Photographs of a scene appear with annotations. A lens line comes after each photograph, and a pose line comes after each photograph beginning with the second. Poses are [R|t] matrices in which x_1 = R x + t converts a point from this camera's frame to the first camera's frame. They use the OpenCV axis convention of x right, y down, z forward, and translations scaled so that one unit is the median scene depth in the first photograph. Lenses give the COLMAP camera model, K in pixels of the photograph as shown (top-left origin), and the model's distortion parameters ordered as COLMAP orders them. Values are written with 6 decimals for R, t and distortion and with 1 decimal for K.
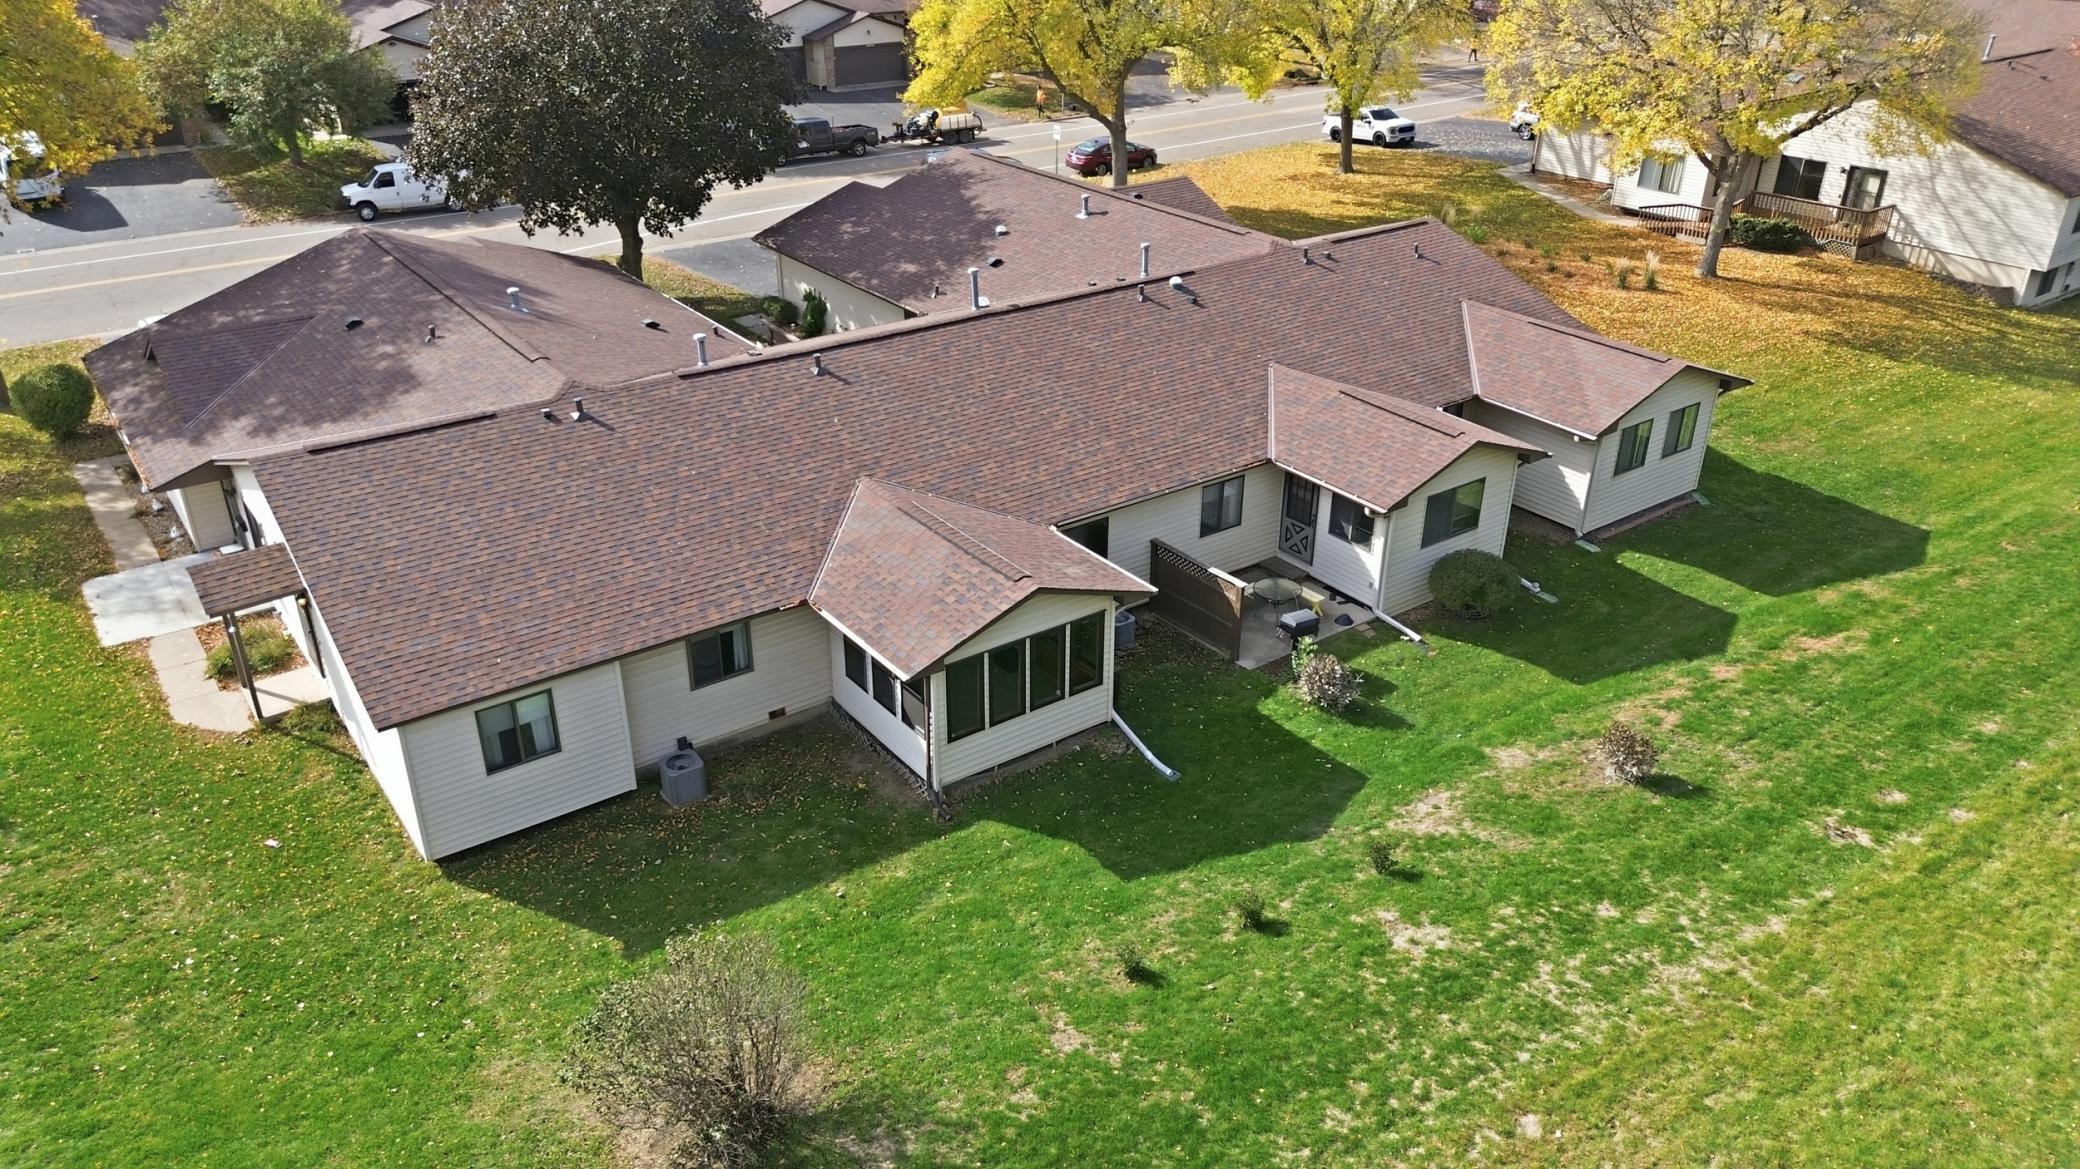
lens RADIAL K [[1476.3, 0, 1032.8], [0, 1476.3, 577.6], [0, 0, 1]] dist [0.077516, -0.086388]
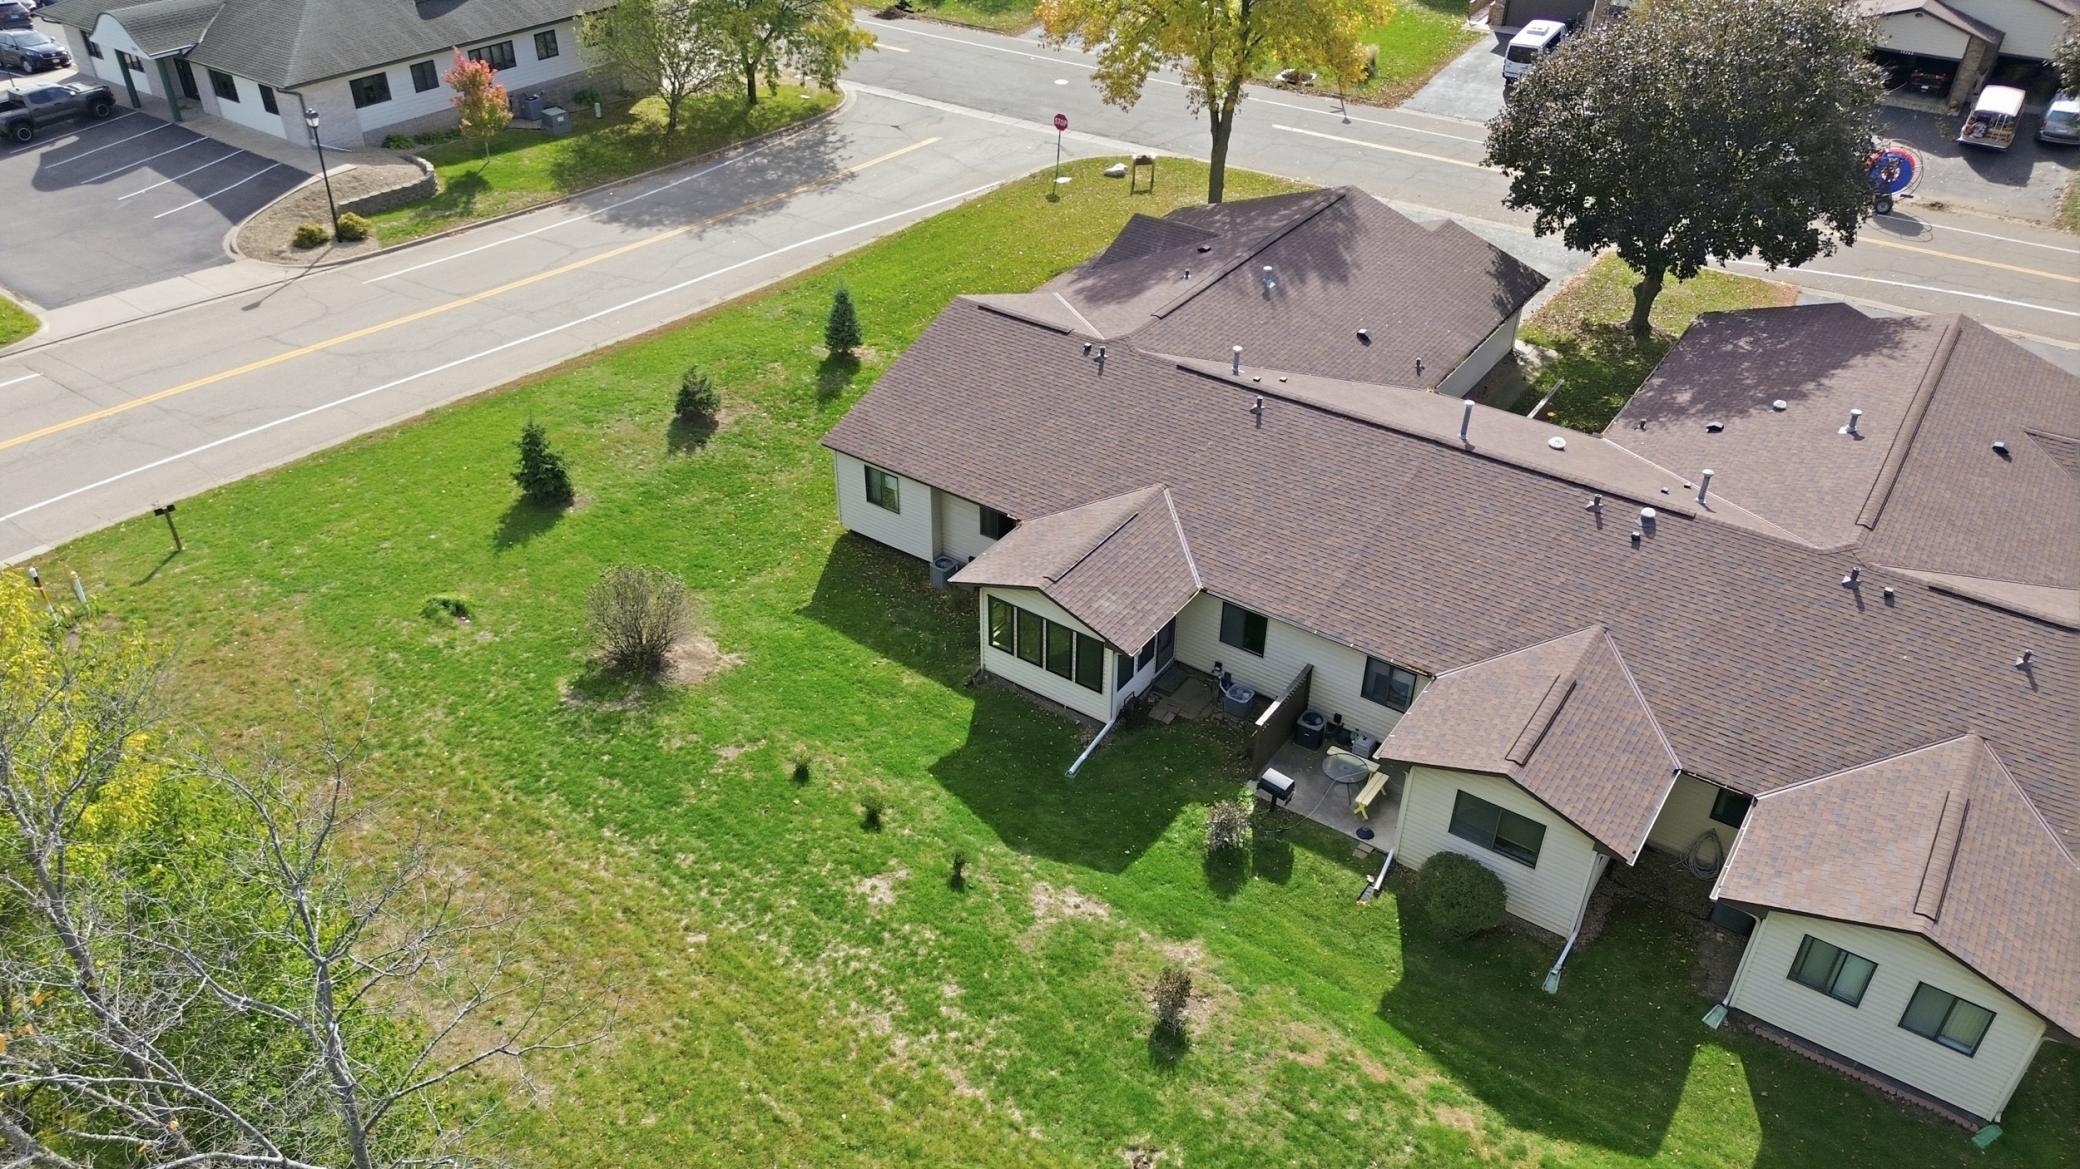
lens RADIAL K [[1476.3, 0, 1032.8], [0, 1476.3, 577.6], [0, 0, 1]] dist [0.077516, -0.086388]
pose [[0.325043, 0.530673, -0.782773, 0.917025], [-0.432878, 0.819405, 0.375756, -0.440274], [0.840811, 0.216708, 0.496058, 0.250332]]
